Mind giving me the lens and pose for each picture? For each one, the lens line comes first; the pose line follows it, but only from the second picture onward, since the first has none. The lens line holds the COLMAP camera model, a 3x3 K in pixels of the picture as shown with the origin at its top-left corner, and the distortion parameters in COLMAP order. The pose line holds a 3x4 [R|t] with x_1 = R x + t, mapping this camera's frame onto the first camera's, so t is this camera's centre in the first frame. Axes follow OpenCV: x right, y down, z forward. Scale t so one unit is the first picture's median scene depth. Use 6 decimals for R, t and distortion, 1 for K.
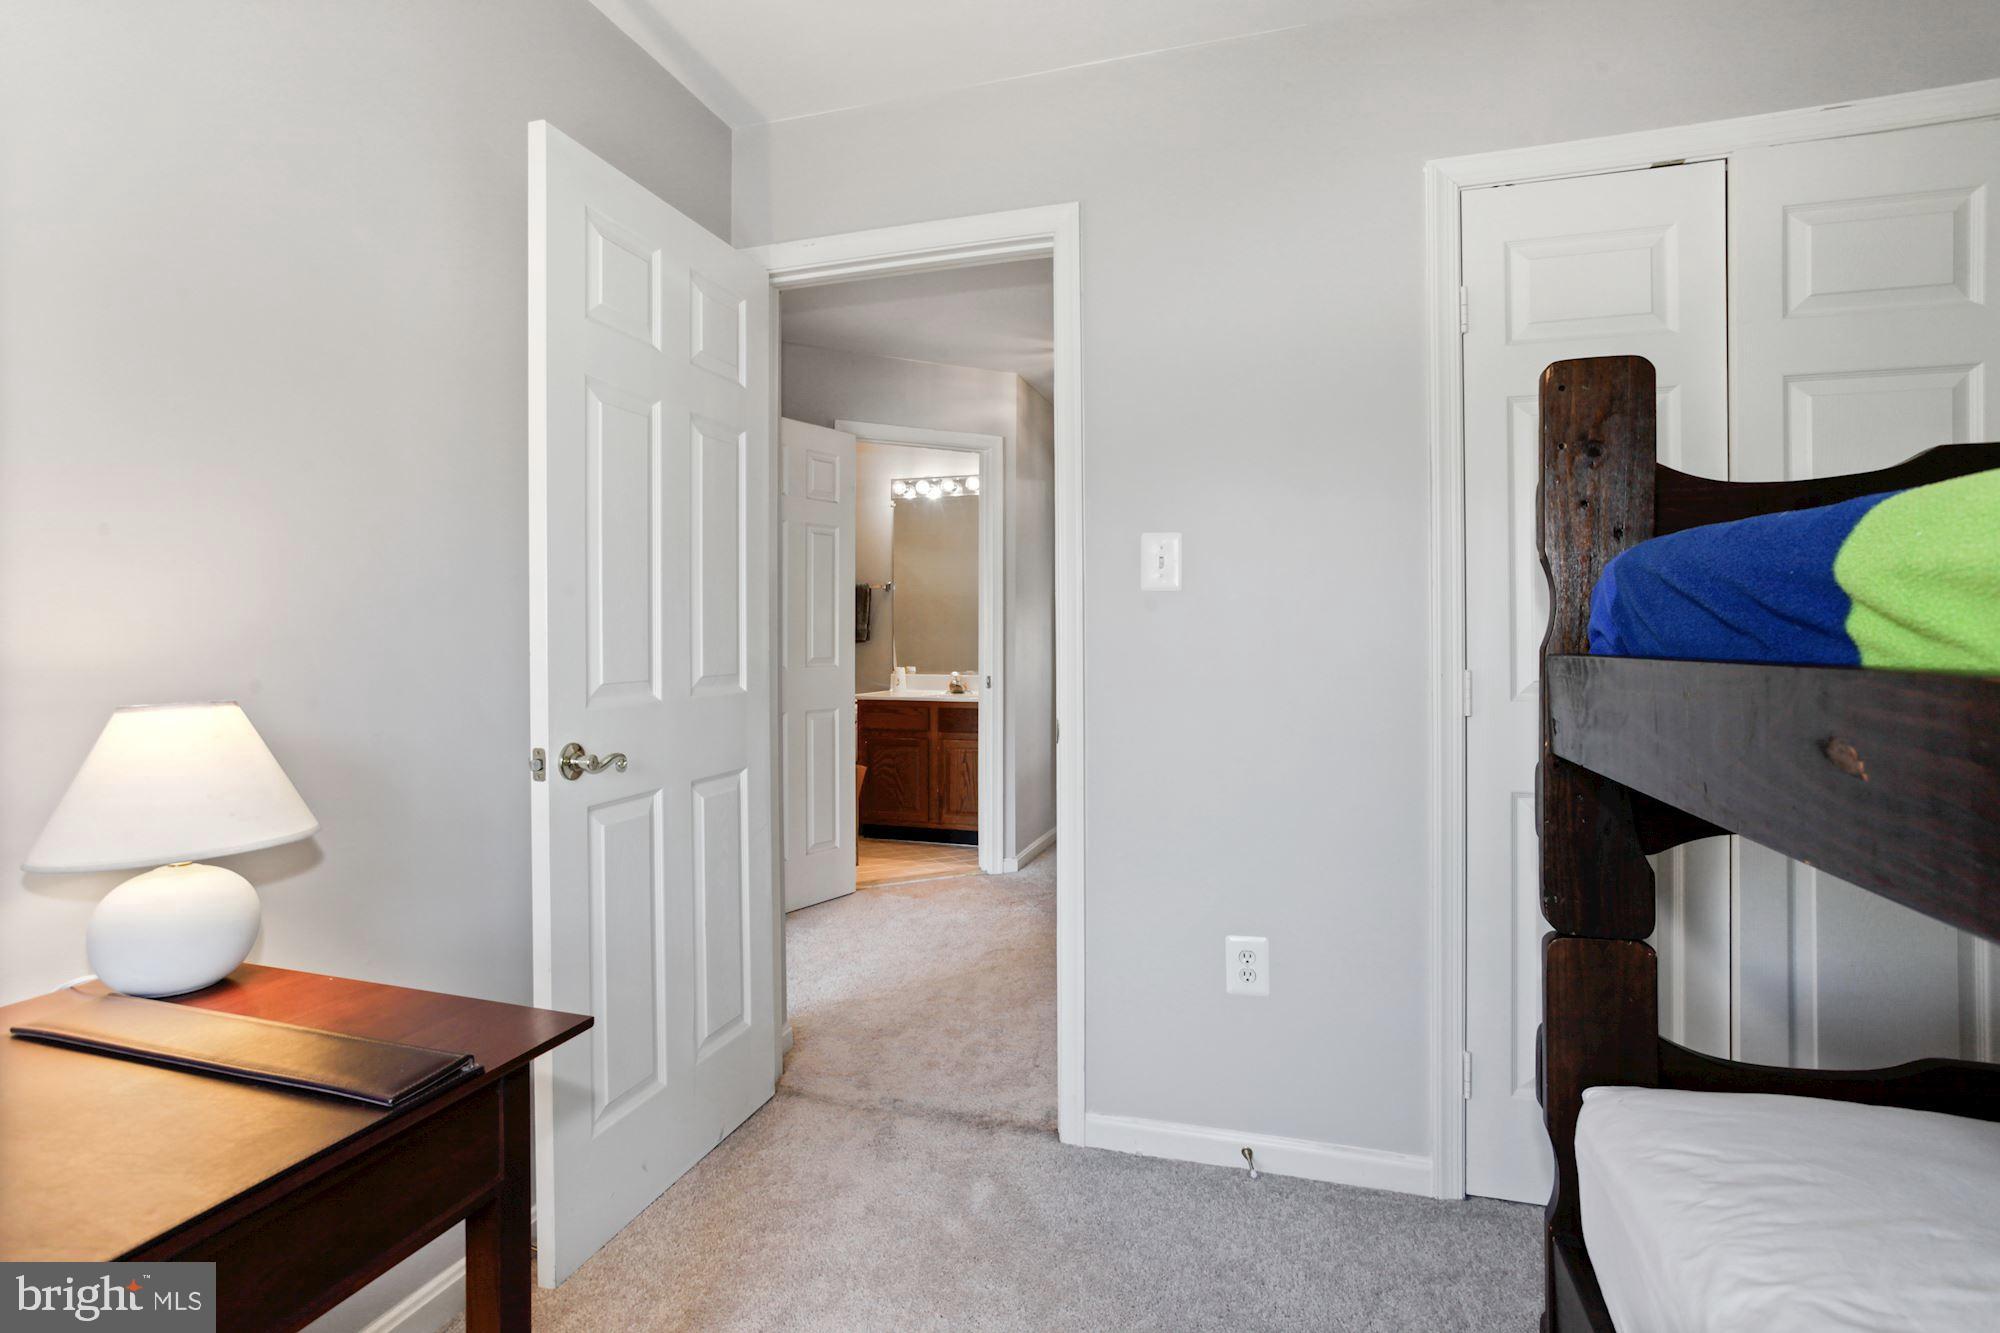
lens RADIAL K [[972.9, 0, 1003.2], [0, 972.9, 654.4], [0, 0, 1]] dist [-0.035794, 0.030660]
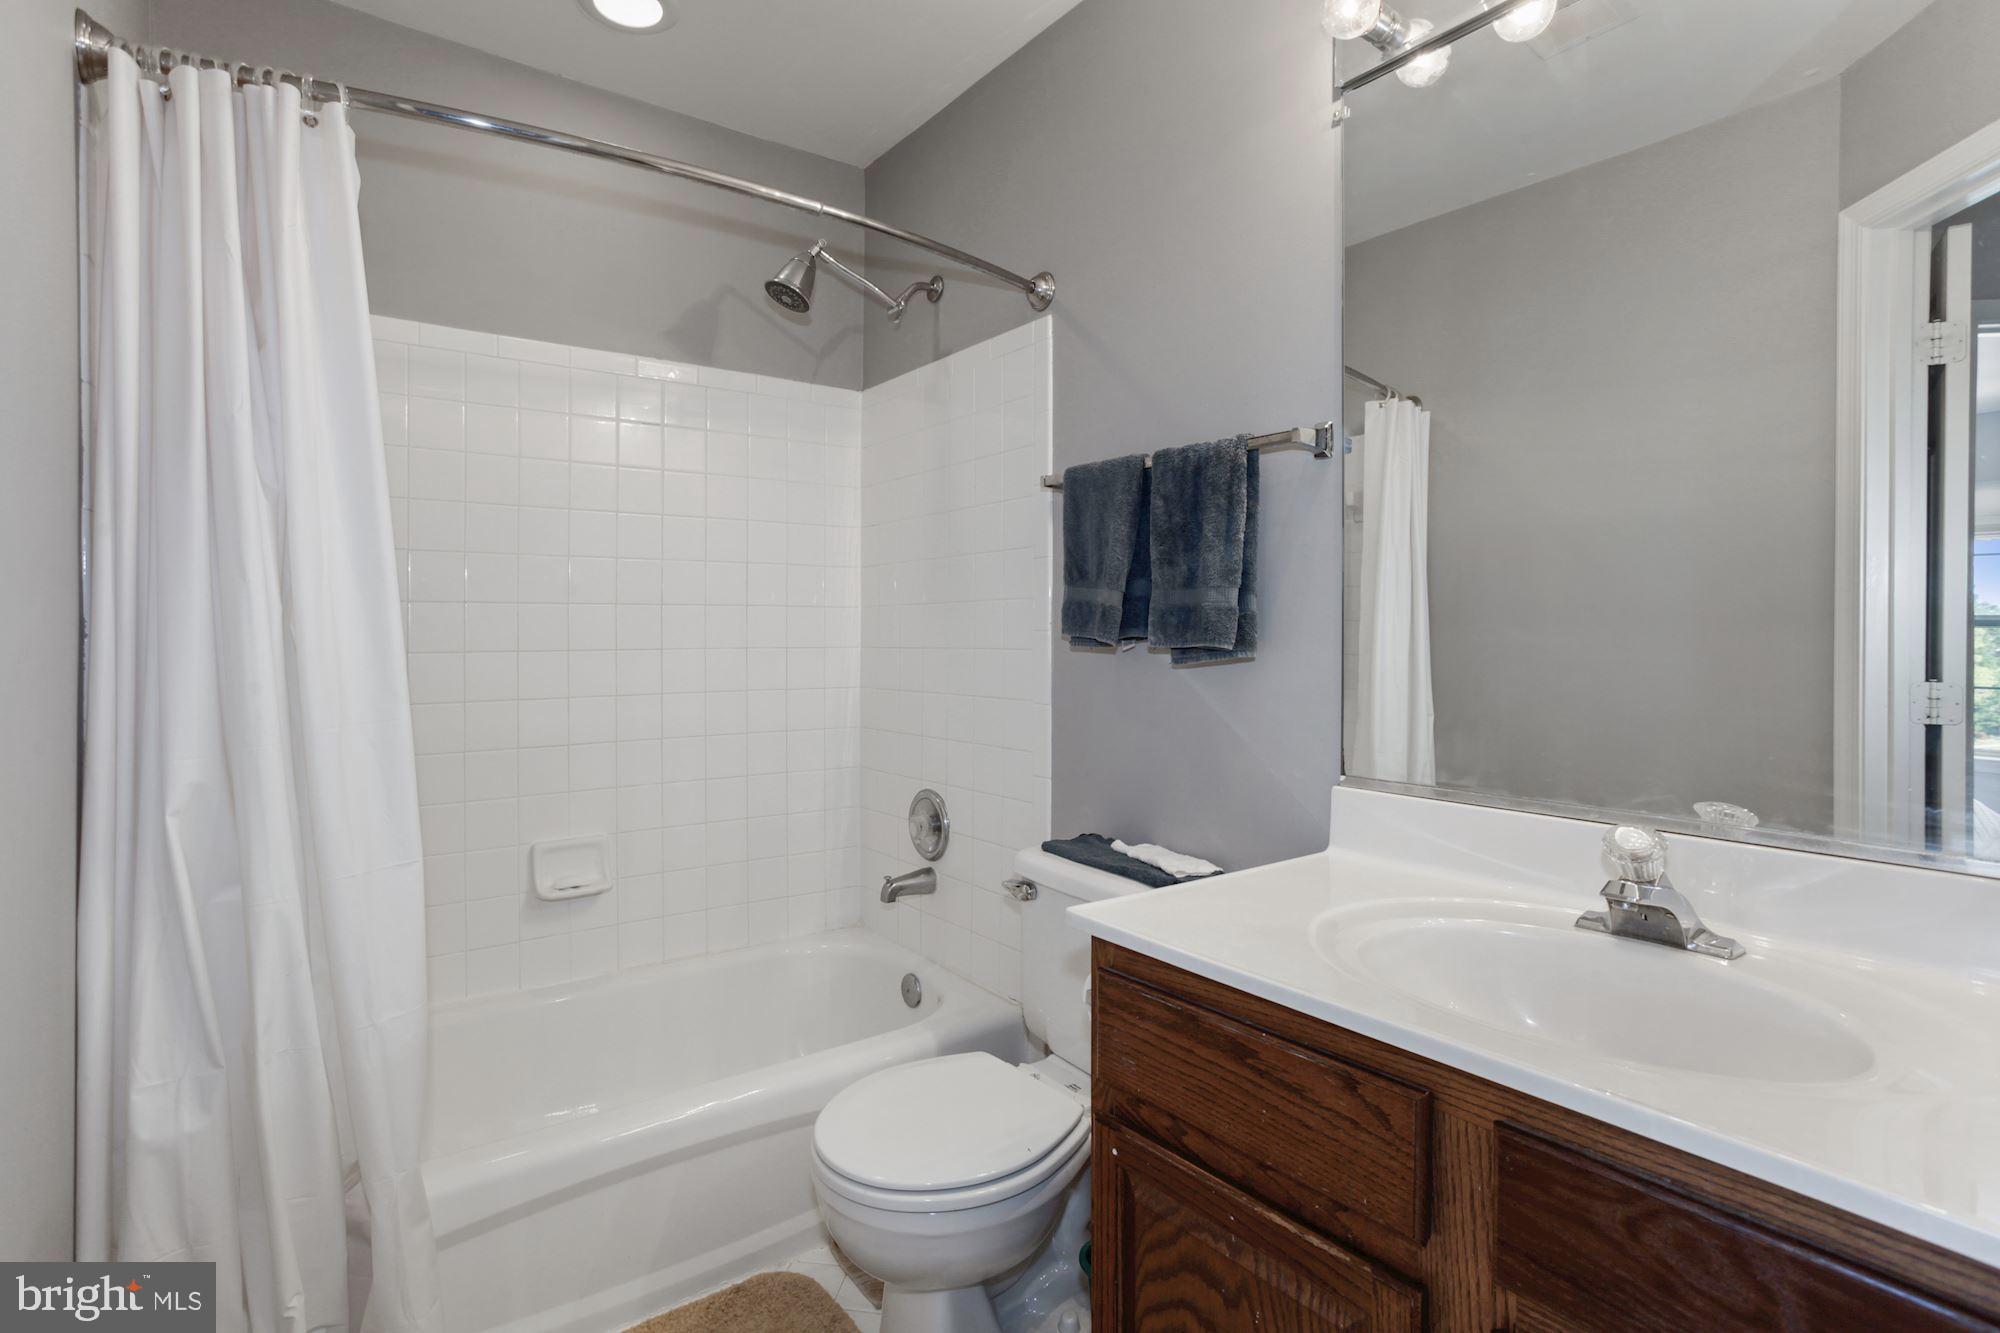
lens RADIAL K [[972.9, 0, 1003.2], [0, 972.9, 654.4], [0, 0, 1]] dist [-0.035794, 0.030660]
pose [[0.818477, 0.010732, -0.574439, -0.044900], [-0.007245, 0.999939, 0.008358, -0.015623], [0.574494, -0.002679, 0.818504, 0.829017]]
